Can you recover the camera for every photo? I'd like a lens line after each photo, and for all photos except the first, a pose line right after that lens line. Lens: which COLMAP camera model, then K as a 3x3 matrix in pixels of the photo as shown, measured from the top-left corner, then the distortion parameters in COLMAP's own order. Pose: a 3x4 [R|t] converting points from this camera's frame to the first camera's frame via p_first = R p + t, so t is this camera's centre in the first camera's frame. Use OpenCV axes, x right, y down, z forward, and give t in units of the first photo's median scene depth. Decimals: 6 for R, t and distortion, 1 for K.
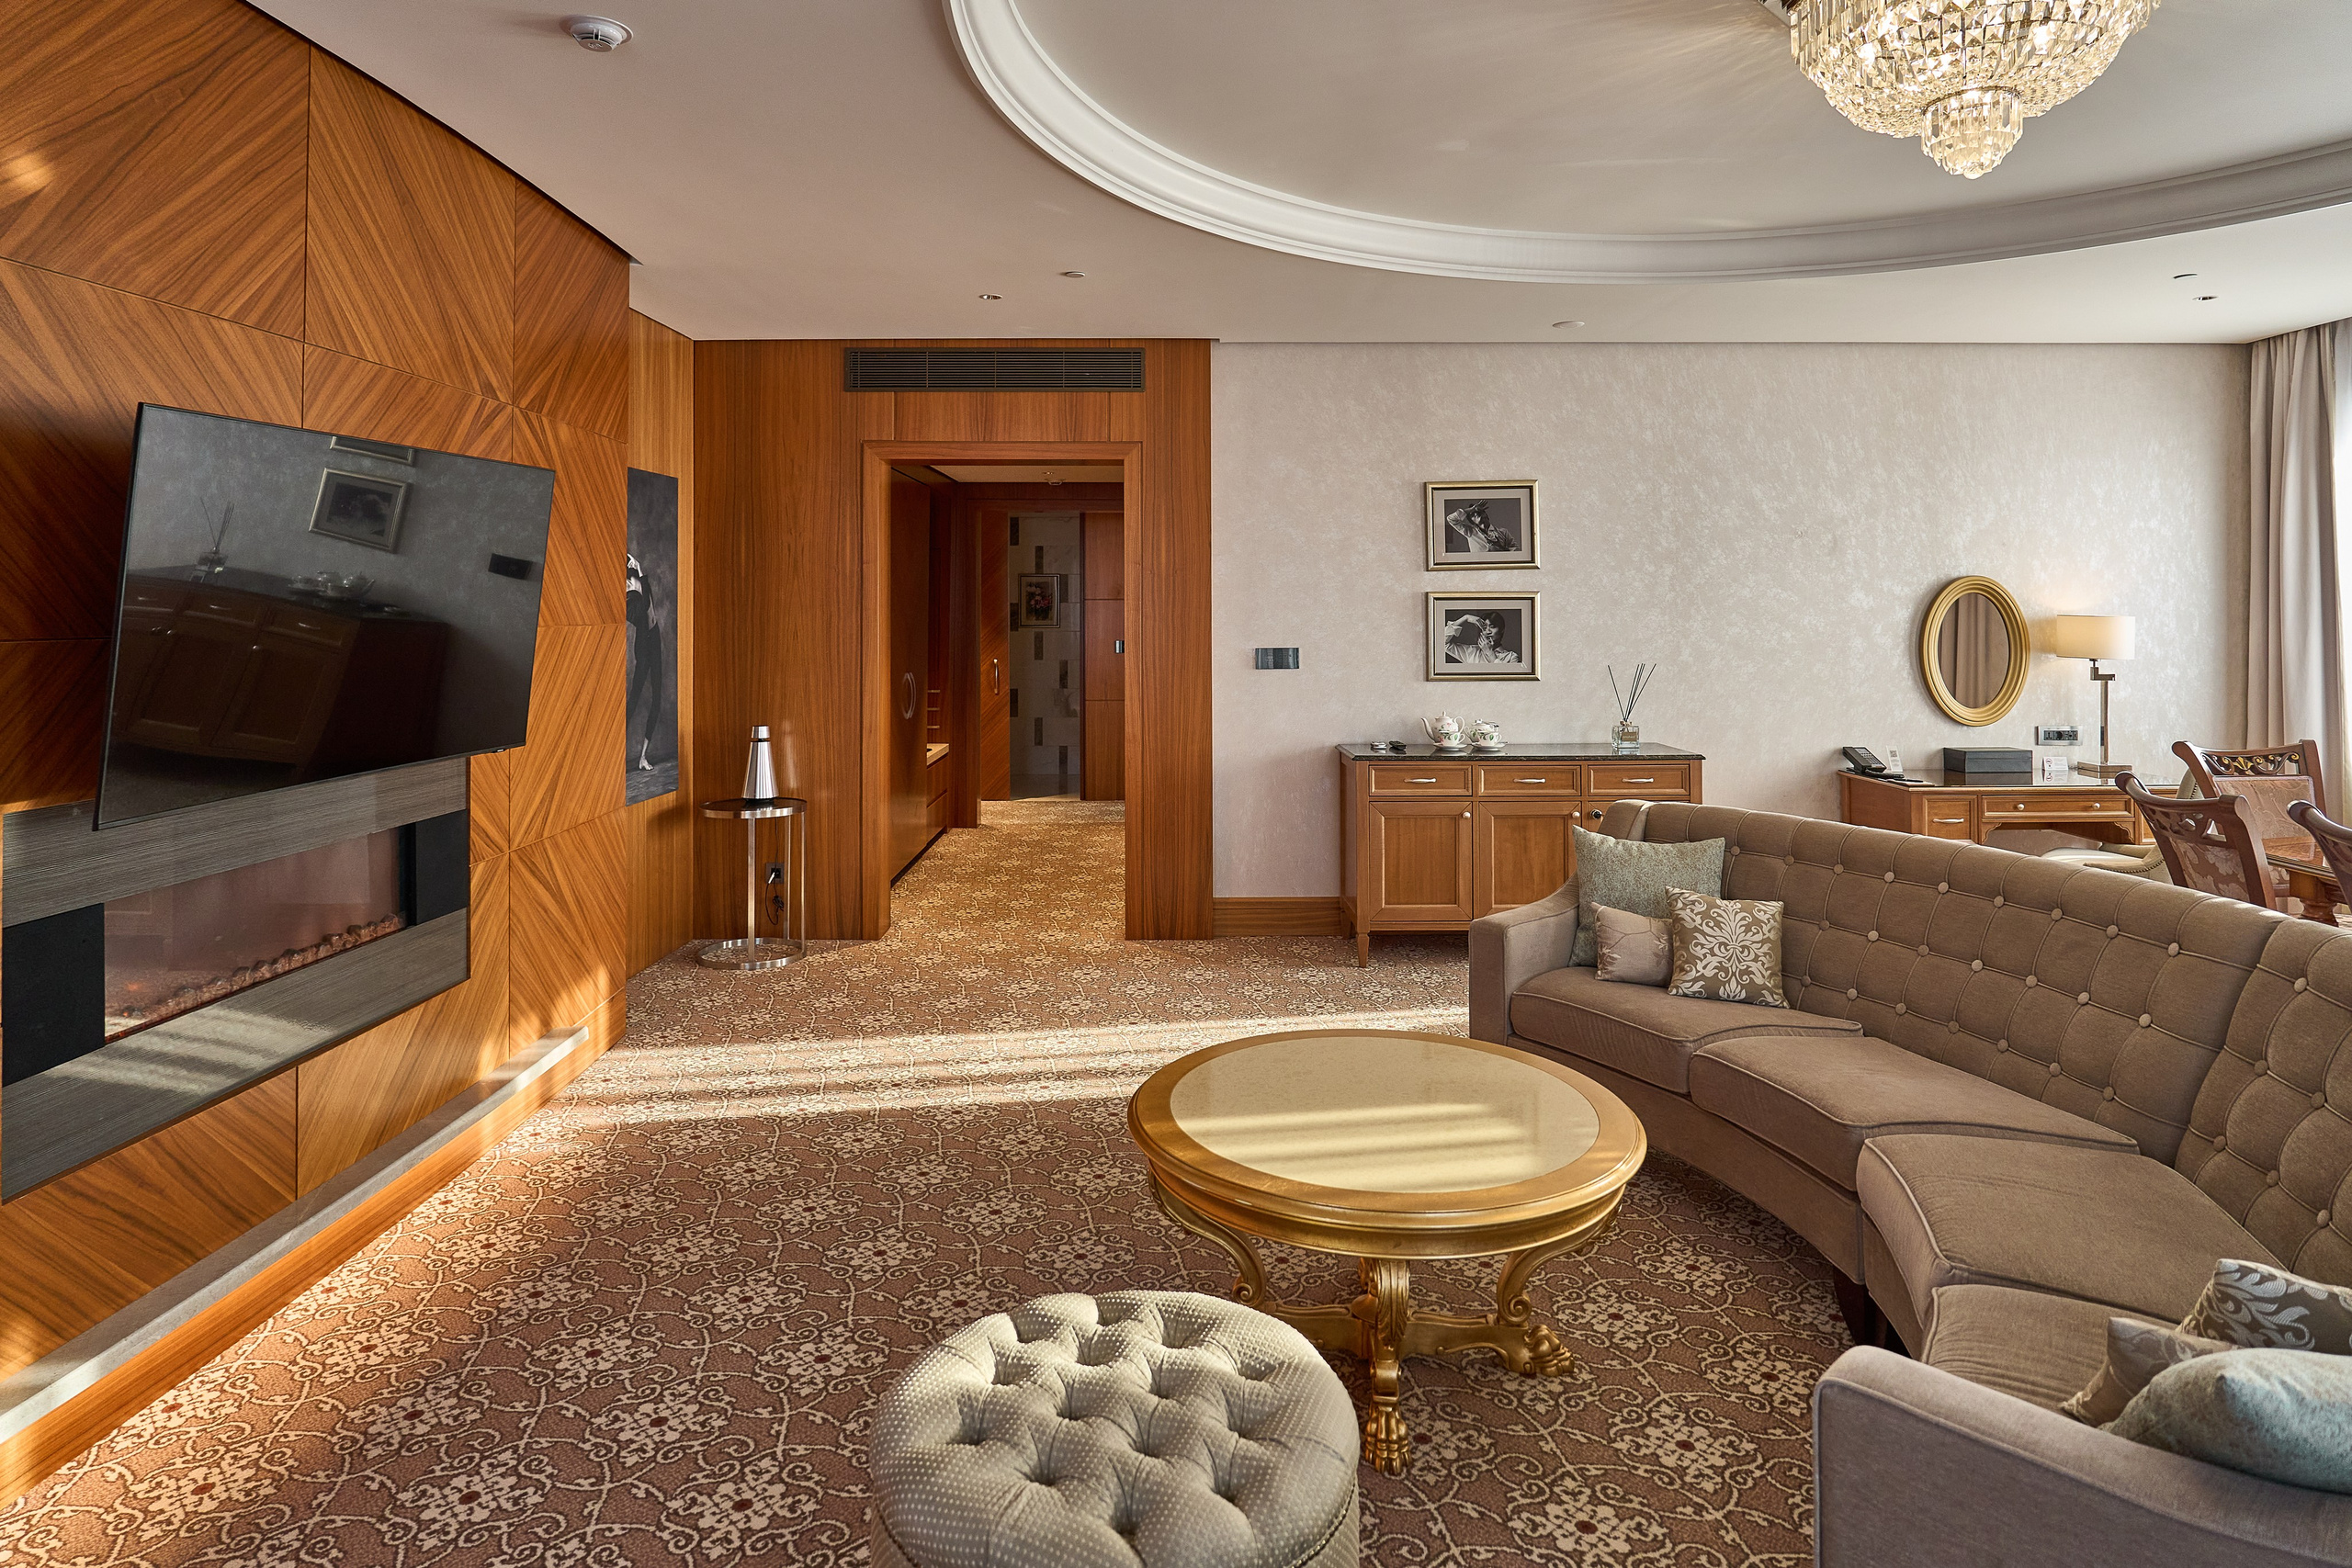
lens RADIAL K [[1346.5, 0, 1183.5], [0, 1346.5, 580.6], [0, 0, 1]] dist [-0.012076, 0.004582]
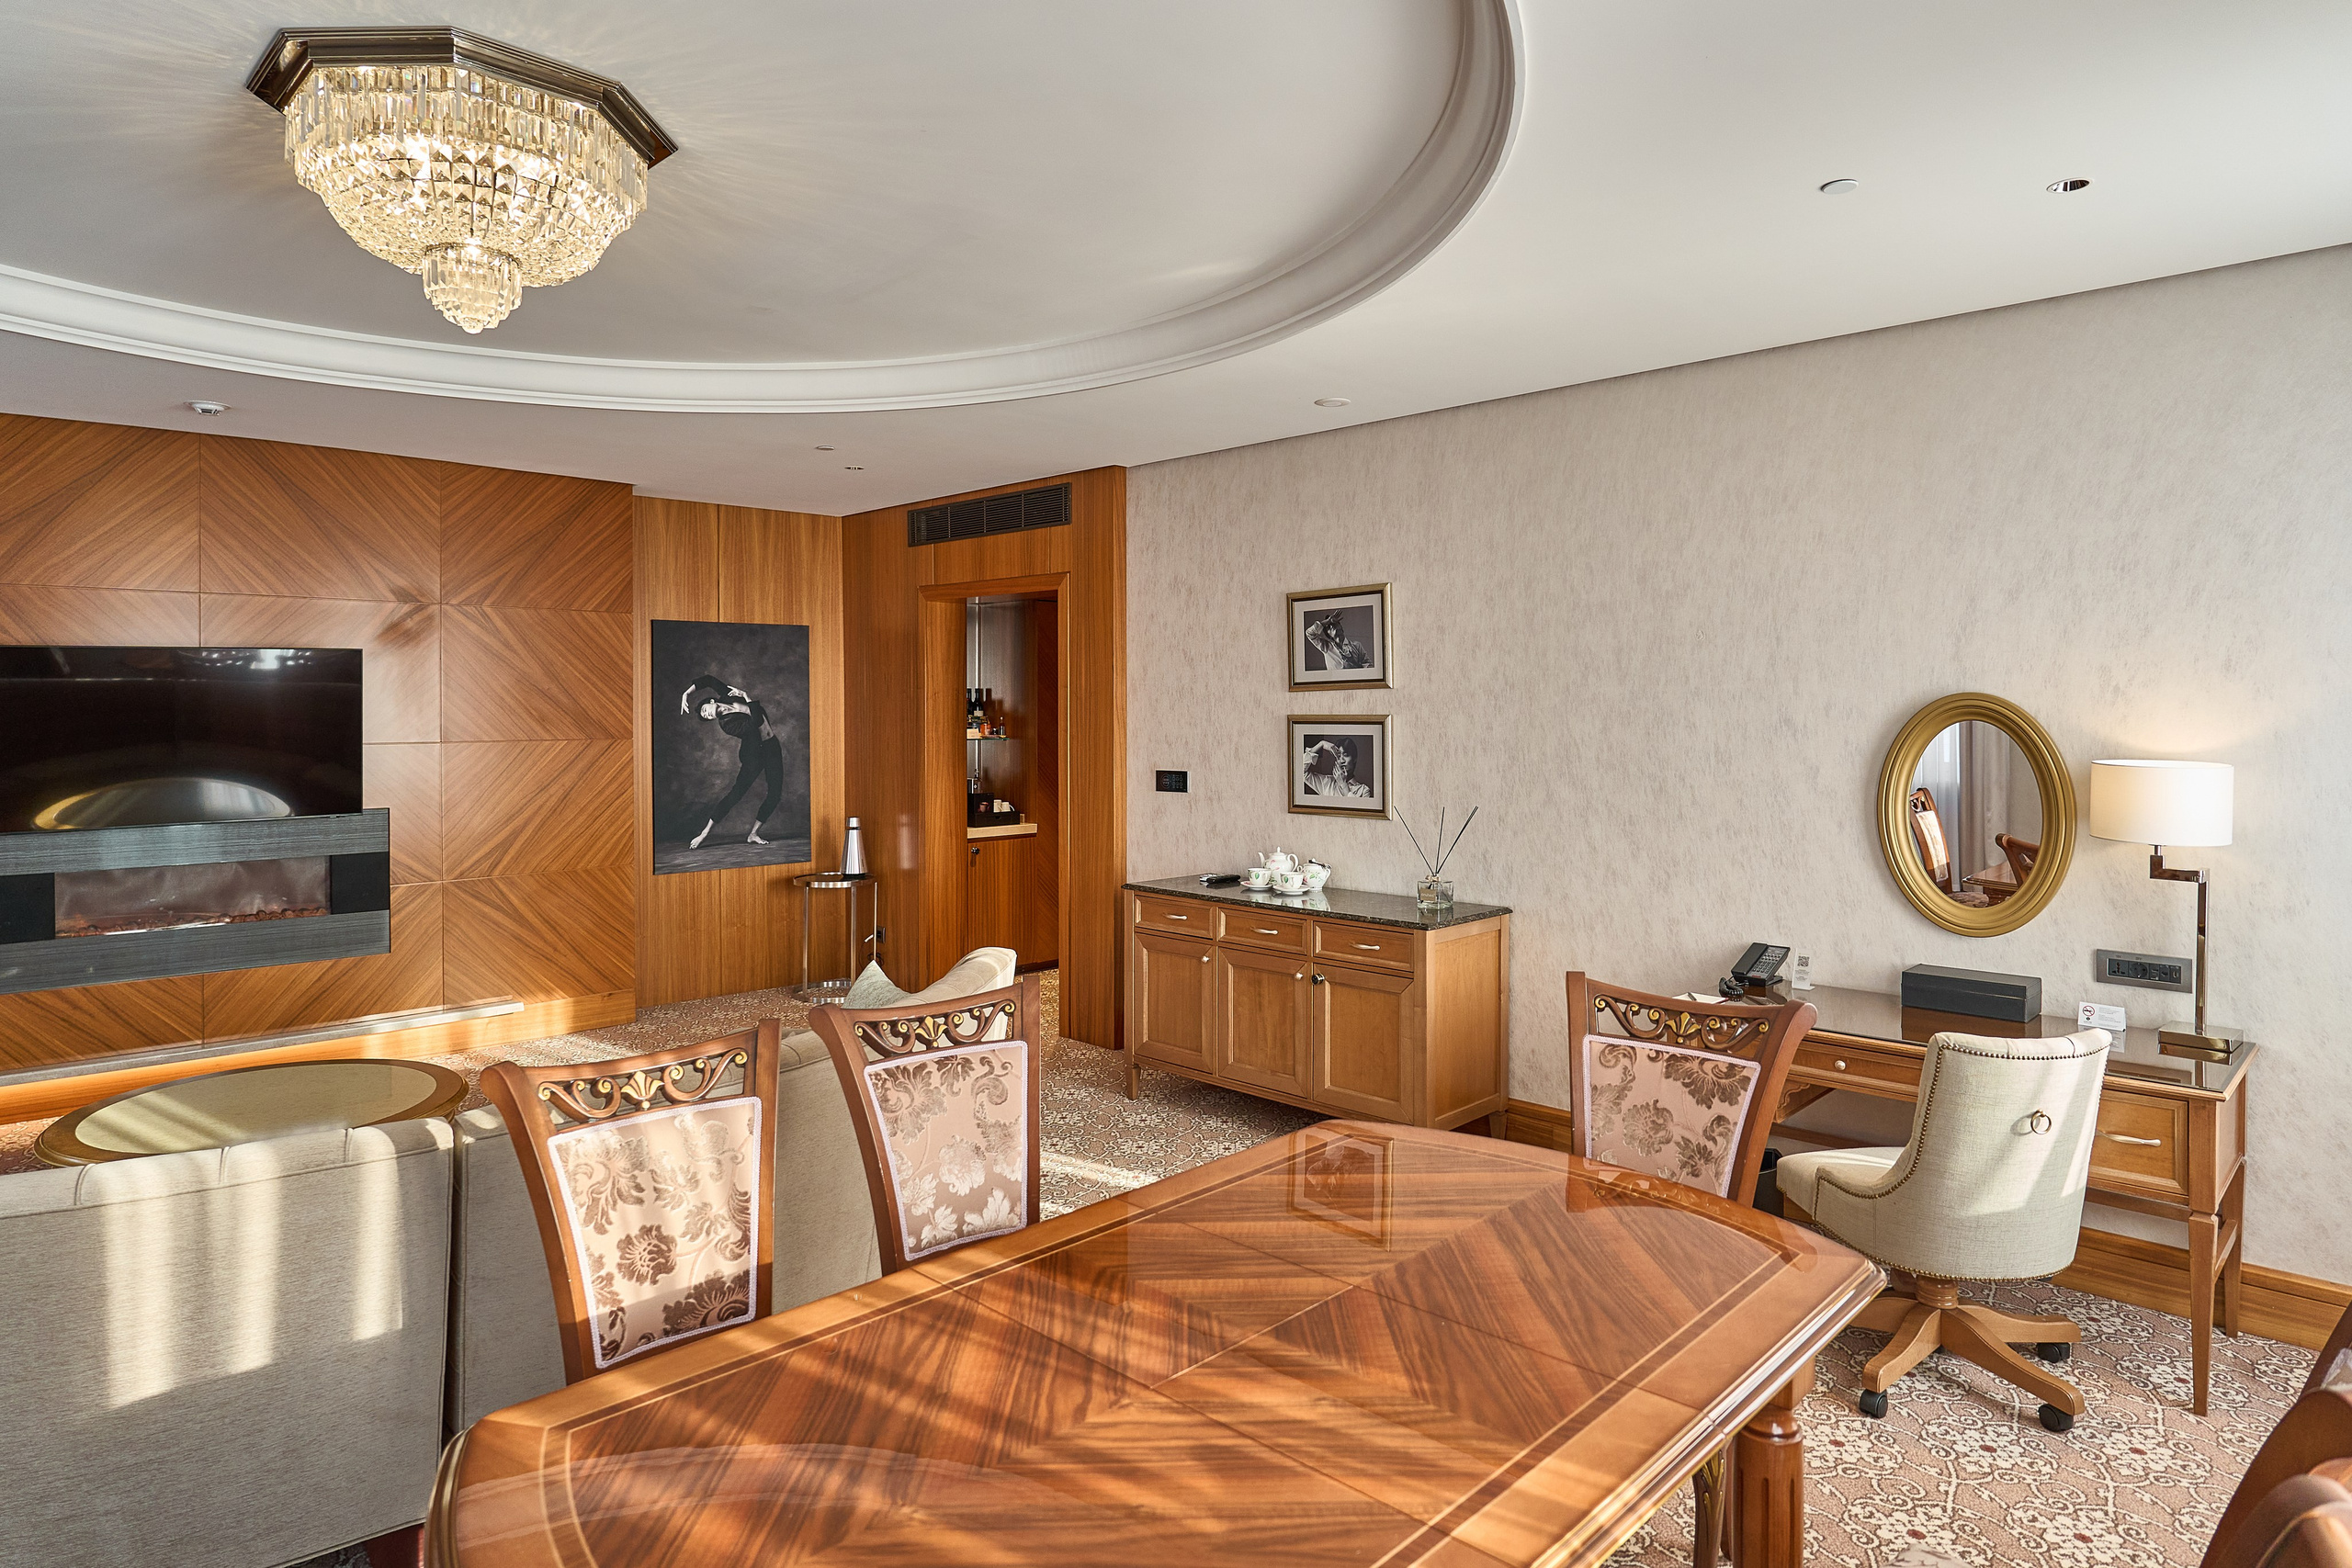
lens RADIAL K [[1350.9, 0, 1176.2], [0, 1350.9, 712.0], [0, 0, 1]] dist [-0.022925, 0.005379]
pose [[0.701923, 0.004687, -0.712237, 0.776952], [0.015226, 0.999651, 0.021584, -0.014074], [0.712090, -0.025995, 0.701607, 0.309256]]
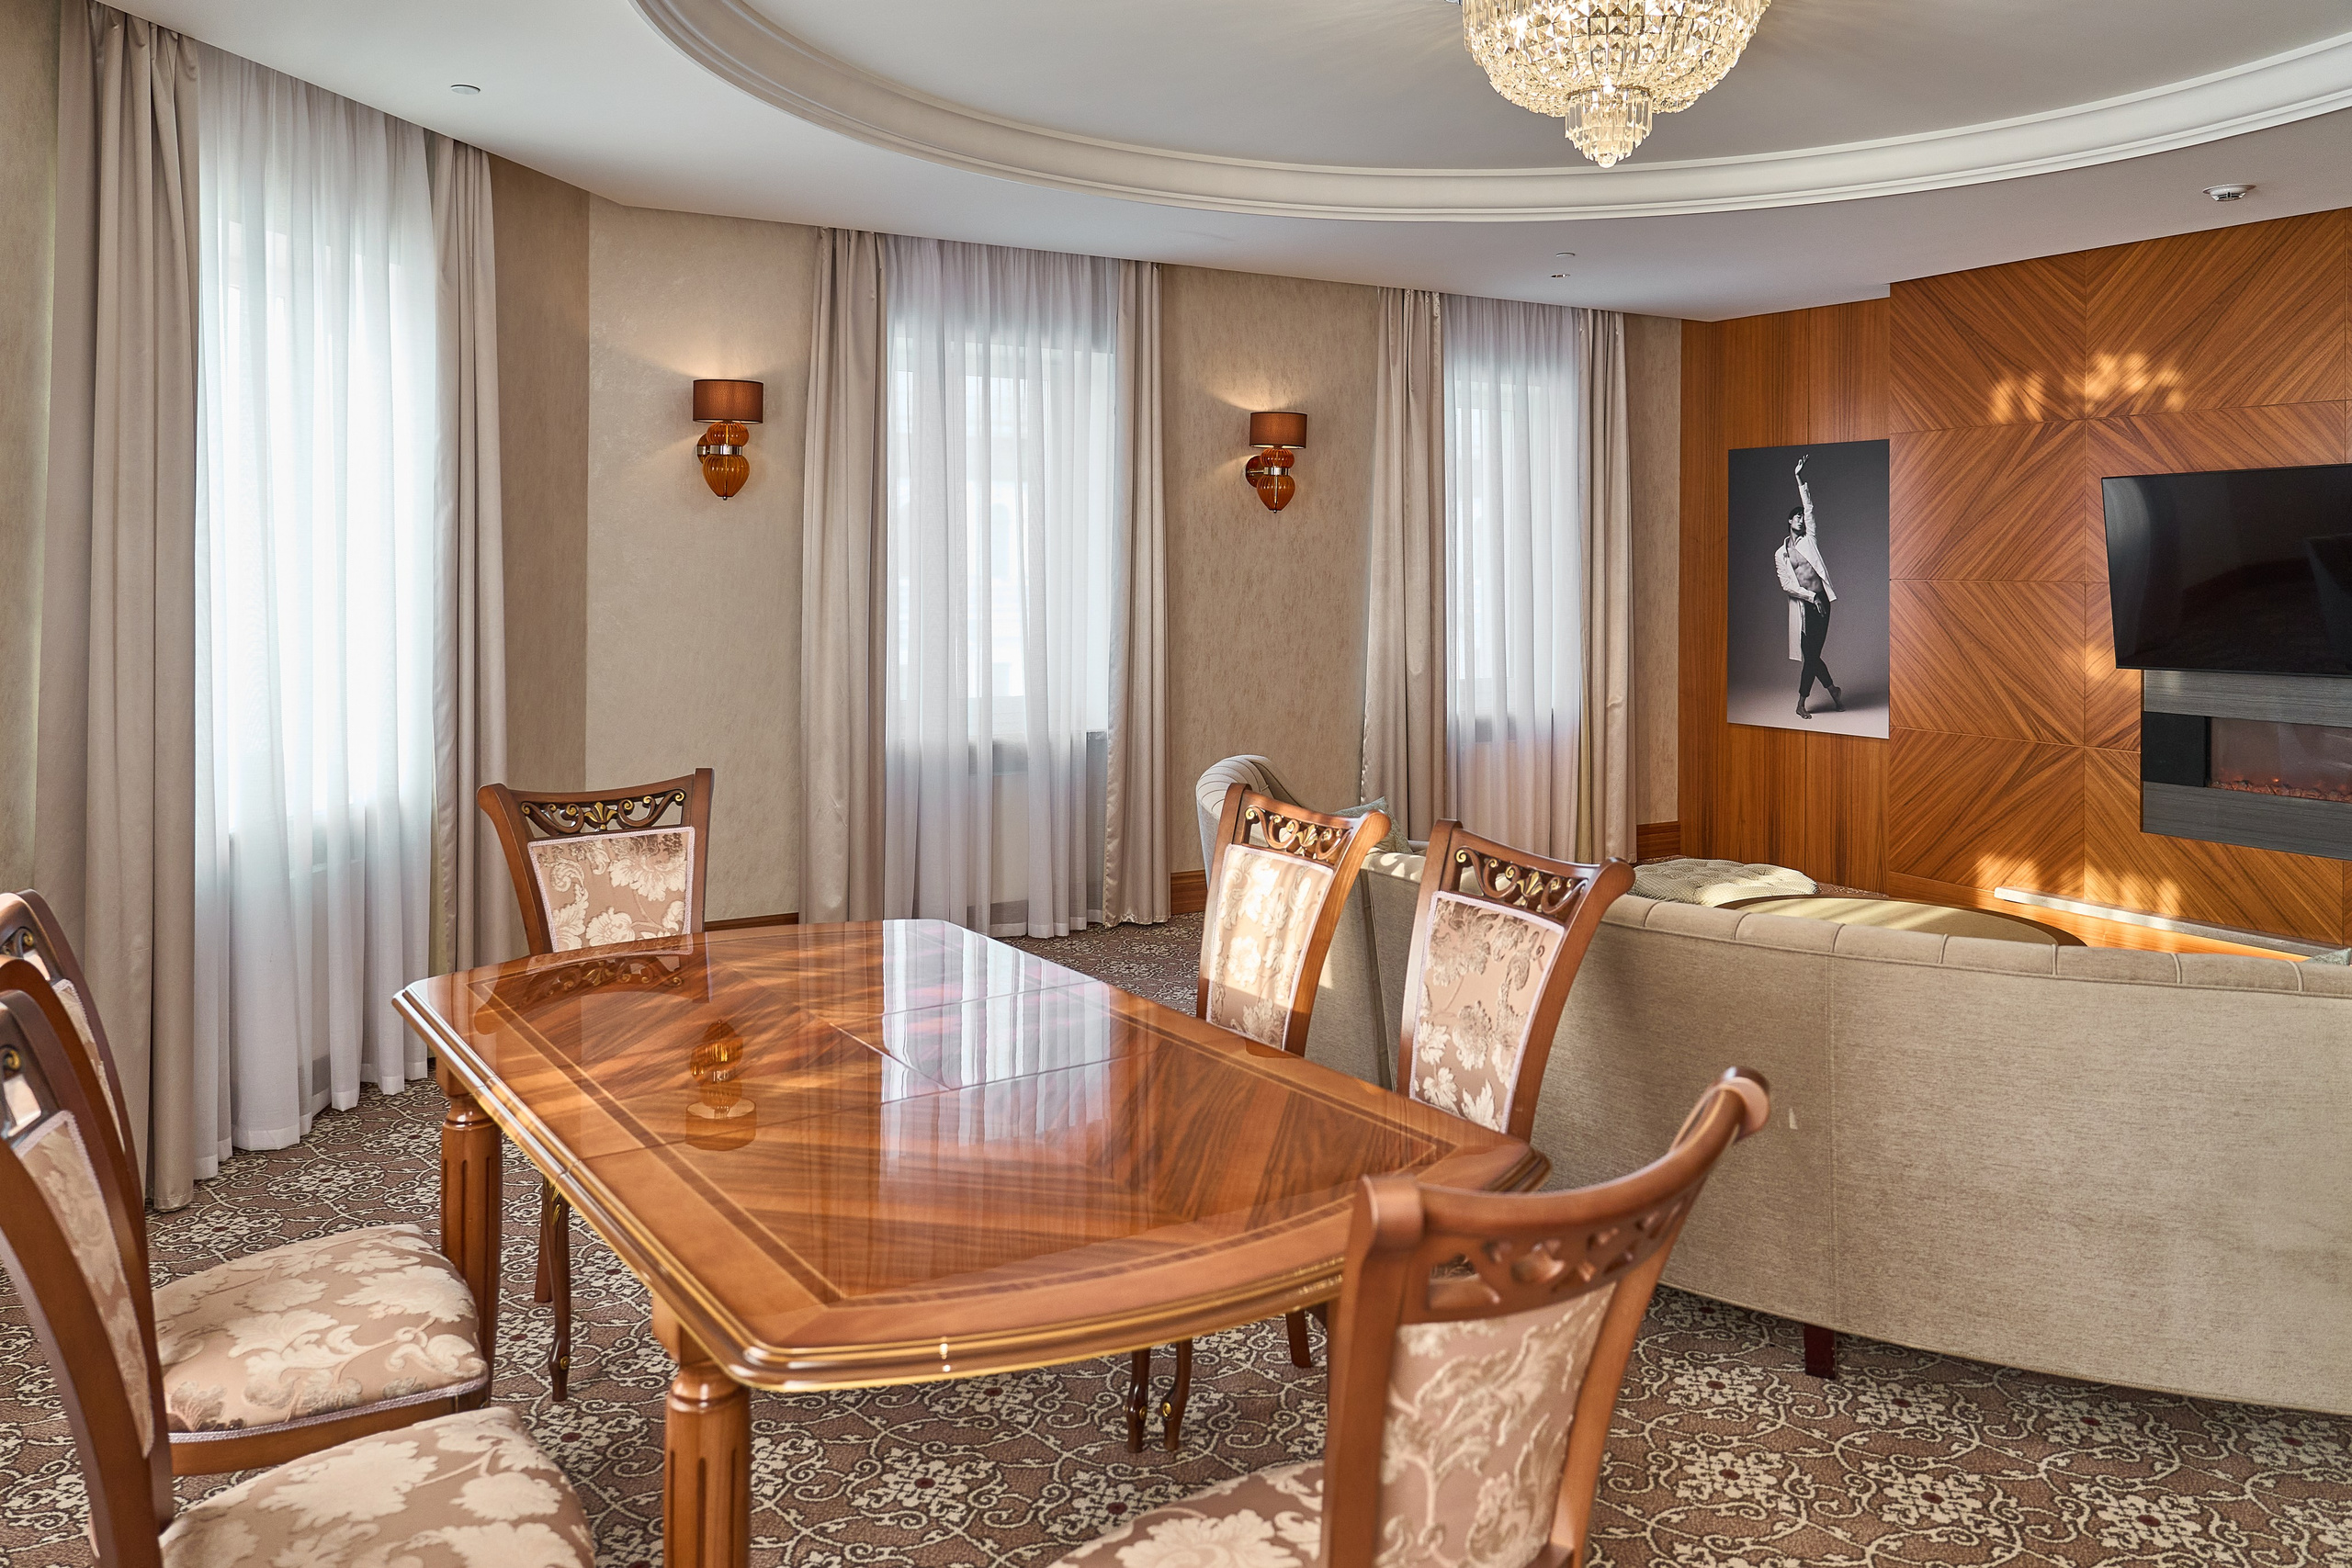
lens RADIAL K [[1714.7, 0, 1157.6], [0, 1714.7, 563.8], [0, 0, 1]] dist [-0.000529, 0.003641]
pose [[-0.832871, -0.000329, -0.553467, 0.758287], [0.008969, 0.999860, -0.014092, 0.013866], [0.553394, -0.016701, -0.832752, 0.895491]]
